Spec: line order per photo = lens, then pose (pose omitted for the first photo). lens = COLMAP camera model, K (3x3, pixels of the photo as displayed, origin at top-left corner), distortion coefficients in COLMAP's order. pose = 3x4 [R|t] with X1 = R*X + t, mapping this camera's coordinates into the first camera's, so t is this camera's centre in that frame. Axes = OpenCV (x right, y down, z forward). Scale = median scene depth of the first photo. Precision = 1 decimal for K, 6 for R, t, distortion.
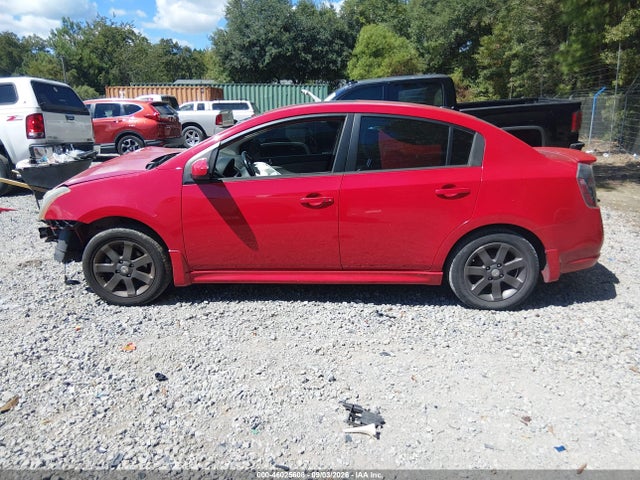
lens RADIAL K [[514.1, 0, 316.9], [0, 514.1, 244.0], [0, 0, 1]] dist [-0.007683, -0.004320]
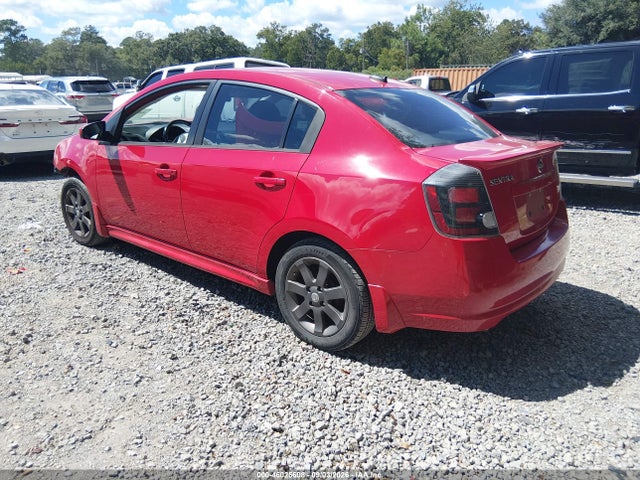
lens RADIAL K [[514.1, 0, 316.9], [0, 514.1, 244.0], [0, 0, 1]] dist [-0.007683, -0.004320]
pose [[0.768859, 0.198649, -0.607778, 0.132135], [-0.182883, 0.979128, 0.088670, -0.014572], [0.612707, 0.042978, 0.789141, 0.068375]]
